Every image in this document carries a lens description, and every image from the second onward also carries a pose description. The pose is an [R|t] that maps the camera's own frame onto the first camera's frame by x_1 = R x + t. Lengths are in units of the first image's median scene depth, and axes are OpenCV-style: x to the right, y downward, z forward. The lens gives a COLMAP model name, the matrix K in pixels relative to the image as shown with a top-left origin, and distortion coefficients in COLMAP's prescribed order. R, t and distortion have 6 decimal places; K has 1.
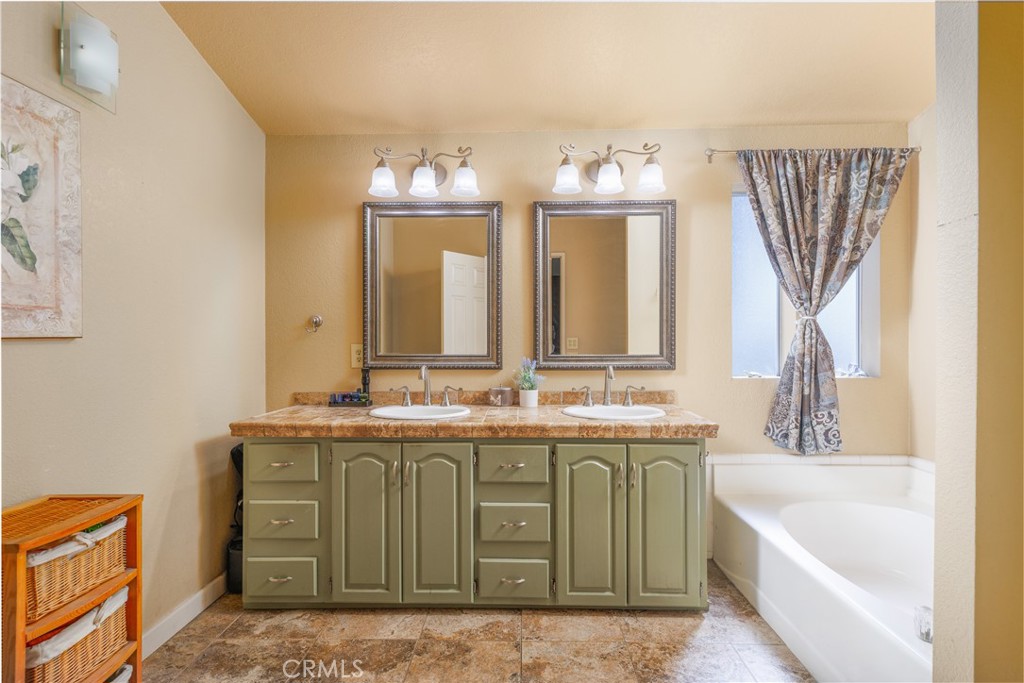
lens RADIAL K [[450.3, 0, 510.8], [0, 450.3, 337.0], [0, 0, 1]] dist [0.000985, 0.000104]
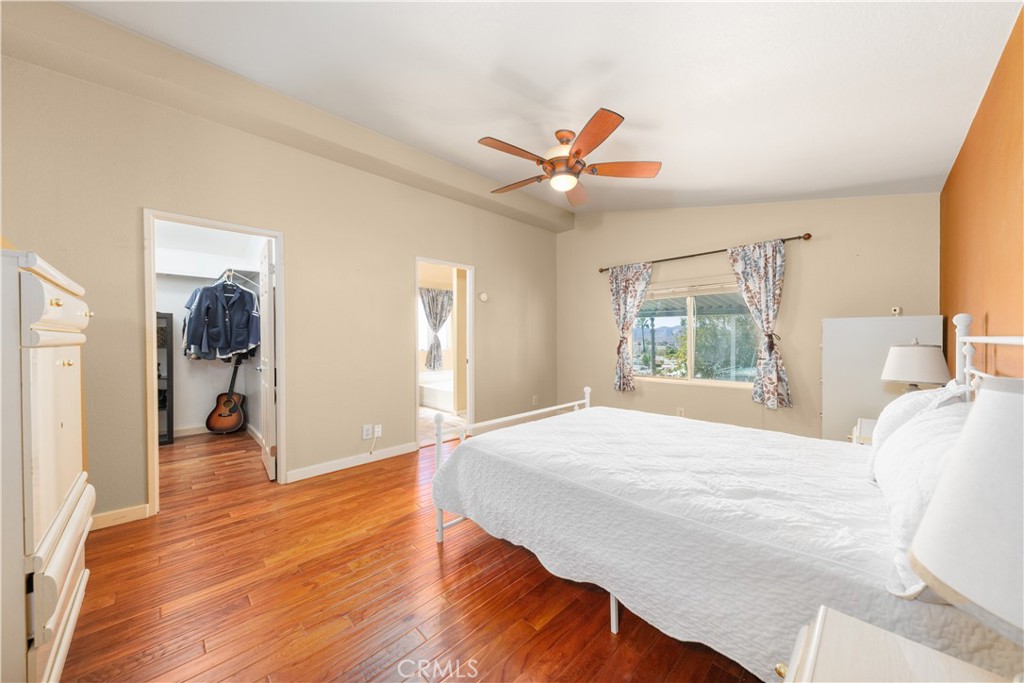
lens RADIAL K [[352.4, 0, 510.0], [0, 352.4, 341.7], [0, 0, 1]] dist [0.000064, 0.000002]
pose [[0.691905, -0.003833, 0.721978, -1.059066], [0.003580, 0.999992, 0.001878, 0.023914], [-0.721979, 0.001286, 0.691913, -1.522718]]
